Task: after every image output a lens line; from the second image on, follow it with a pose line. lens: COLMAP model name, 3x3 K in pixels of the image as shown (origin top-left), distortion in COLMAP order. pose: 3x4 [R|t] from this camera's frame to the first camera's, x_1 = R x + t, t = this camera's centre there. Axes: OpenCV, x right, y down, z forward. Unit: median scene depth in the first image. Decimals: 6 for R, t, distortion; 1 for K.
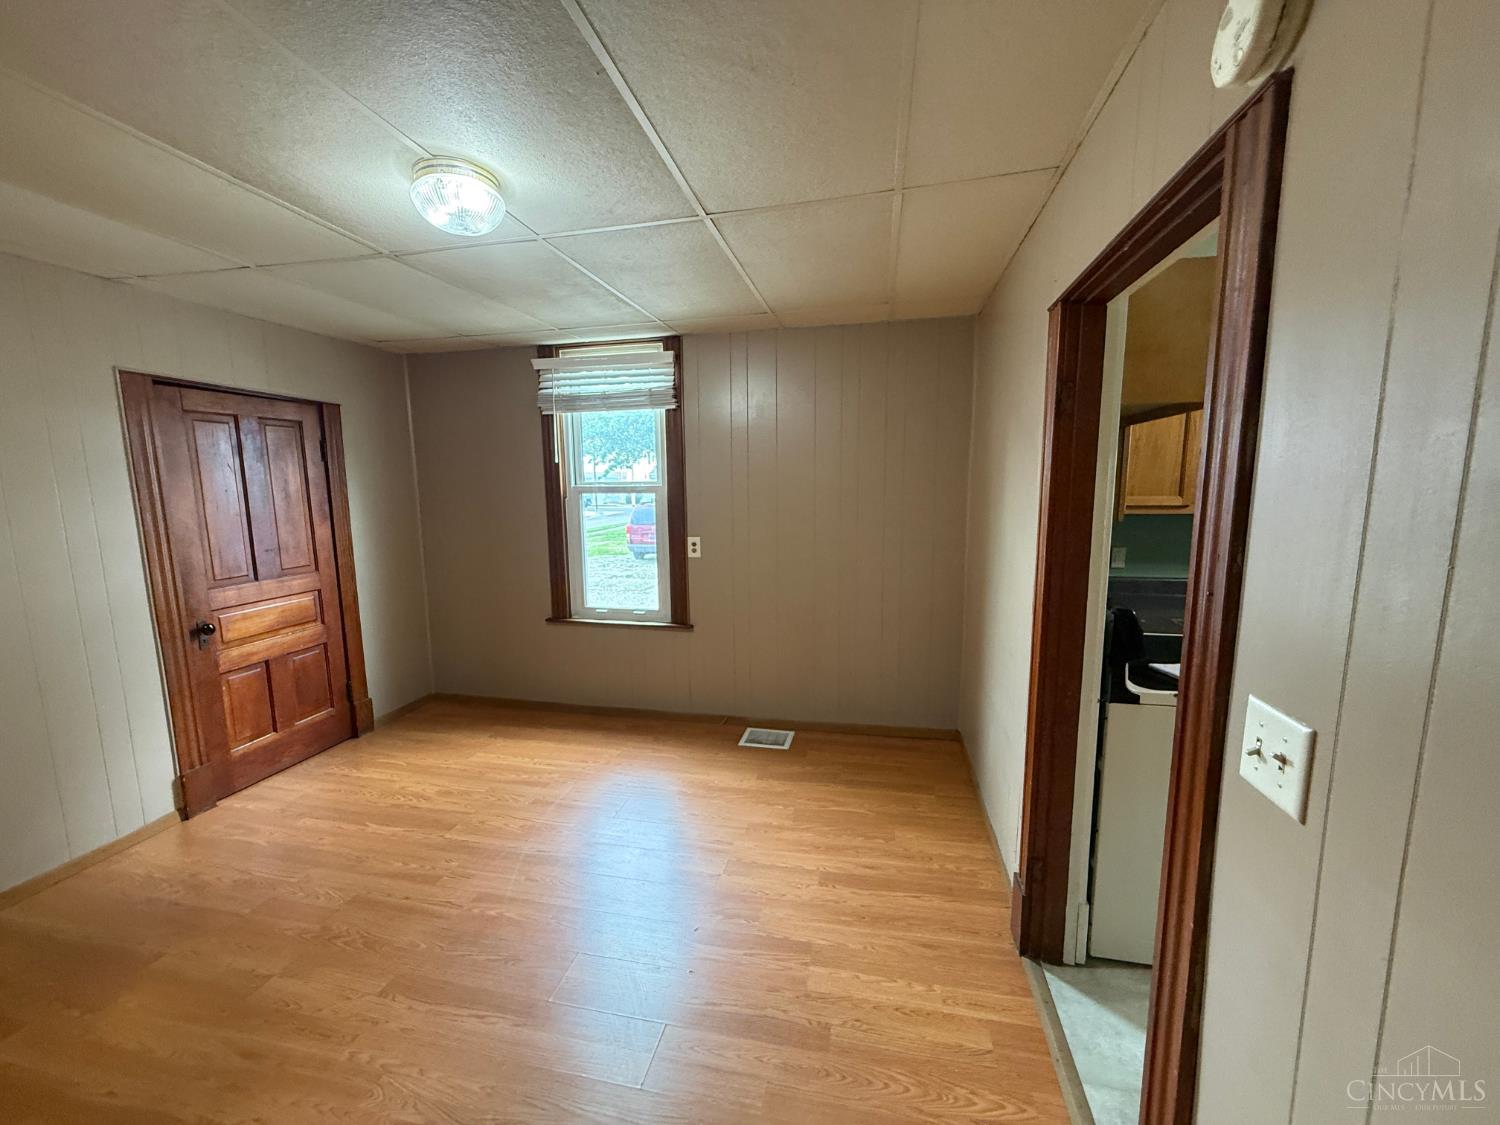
lens RADIAL K [[595.3, 0, 744.2], [0, 595.3, 563.1], [0, 0, 1]] dist [-0.001642, -0.000398]
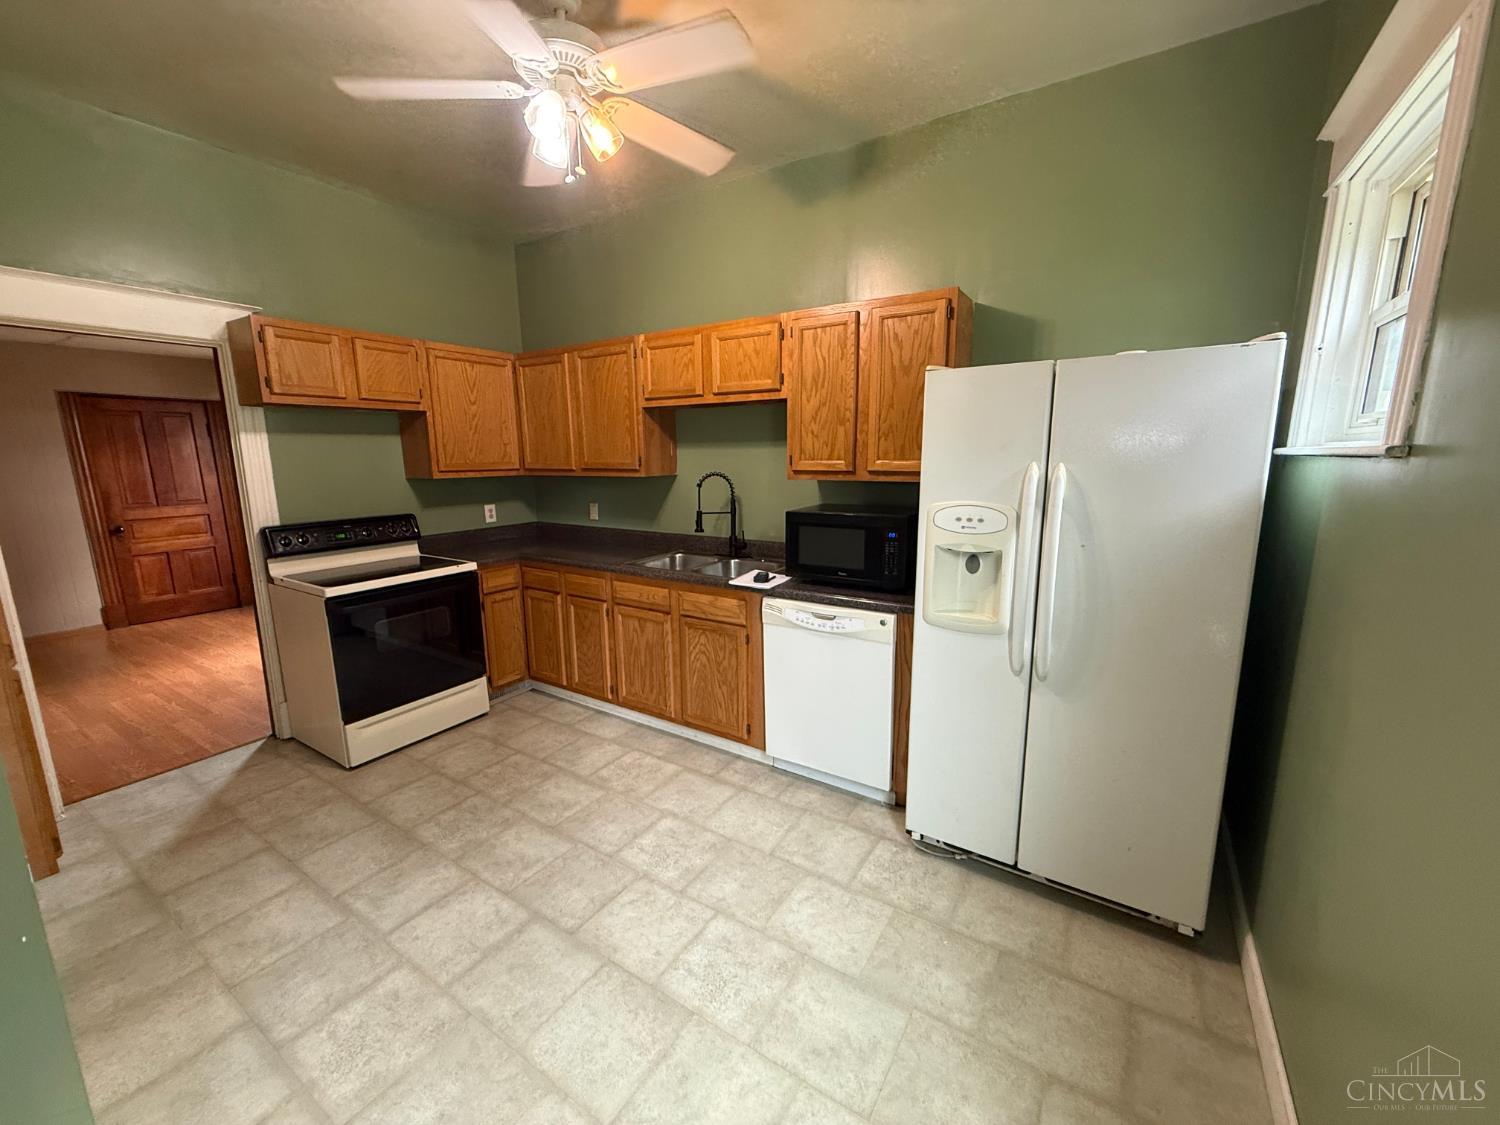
lens RADIAL K [[595.3, 0, 744.2], [0, 595.3, 563.1], [0, 0, 1]] dist [-0.001642, -0.000398]
pose [[0.940753, 0.068273, -0.332148, 1.461585], [-0.049419, 0.996668, 0.064893, -0.001918], [0.335471, -0.044634, 0.940992, -0.083061]]
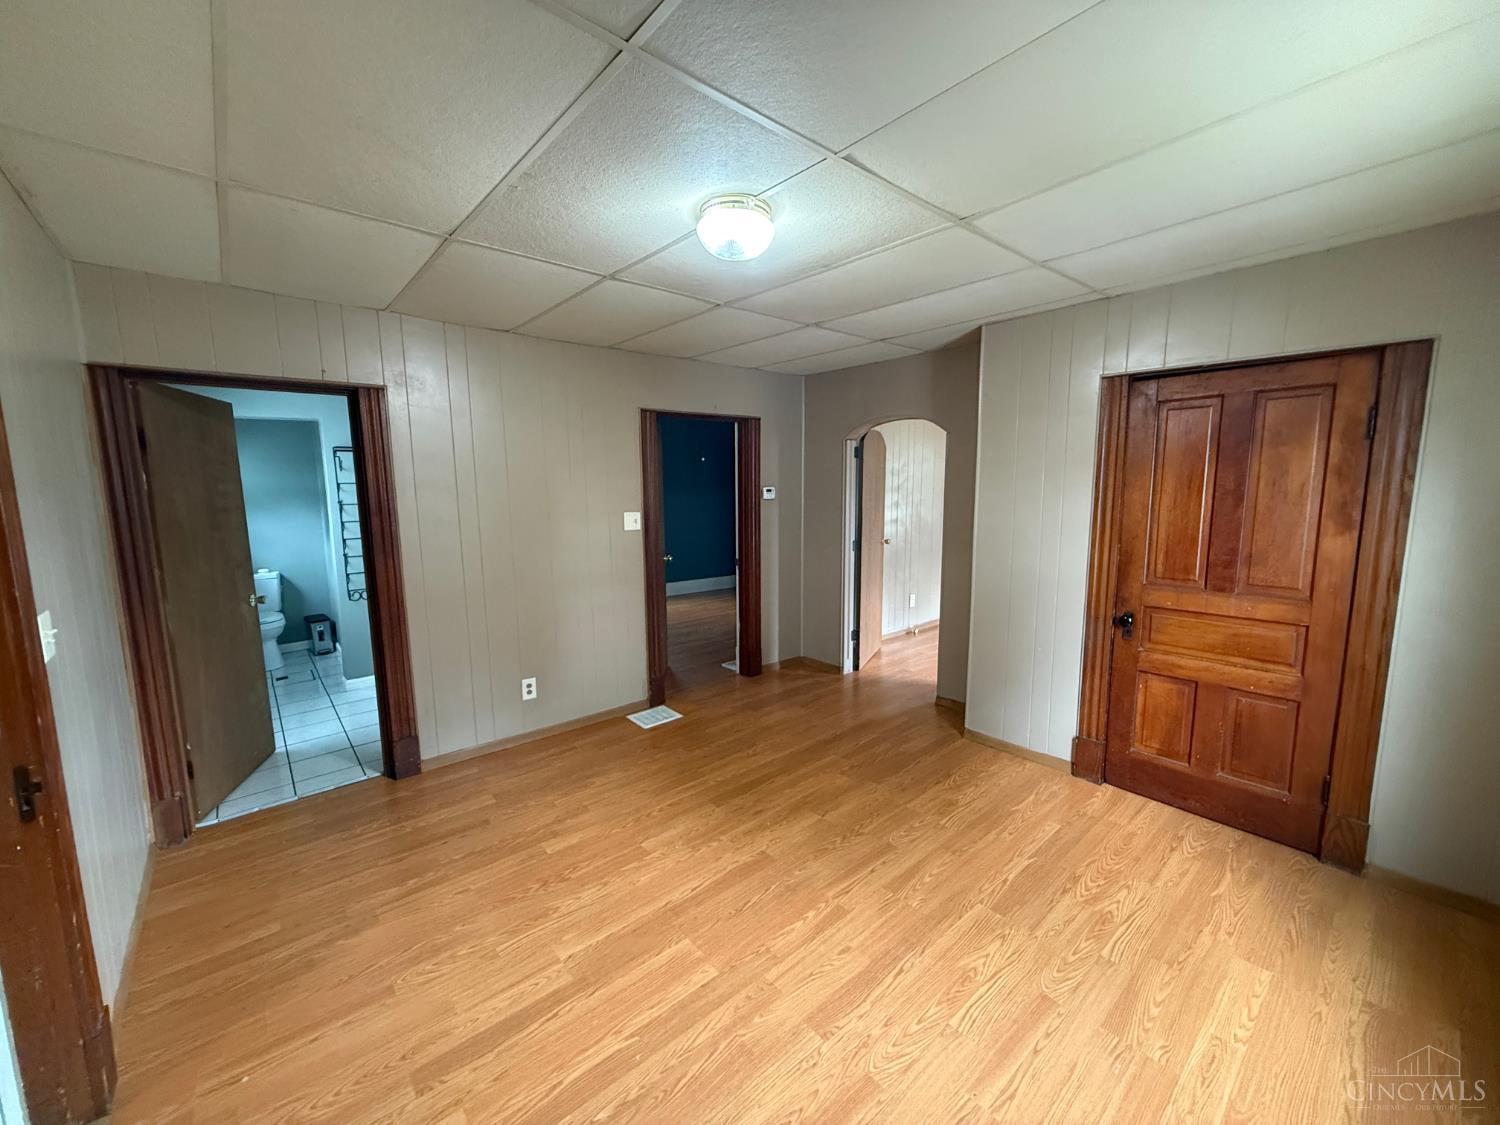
lens RADIAL K [[595.3, 0, 744.2], [0, 595.3, 563.1], [0, 0, 1]] dist [-0.001642, -0.000398]
pose [[-0.599651, 0.122831, -0.790779, 0.260944], [-0.089748, 0.971595, 0.218973, -0.139752], [0.795213, 0.202278, -0.571594, 0.991411]]
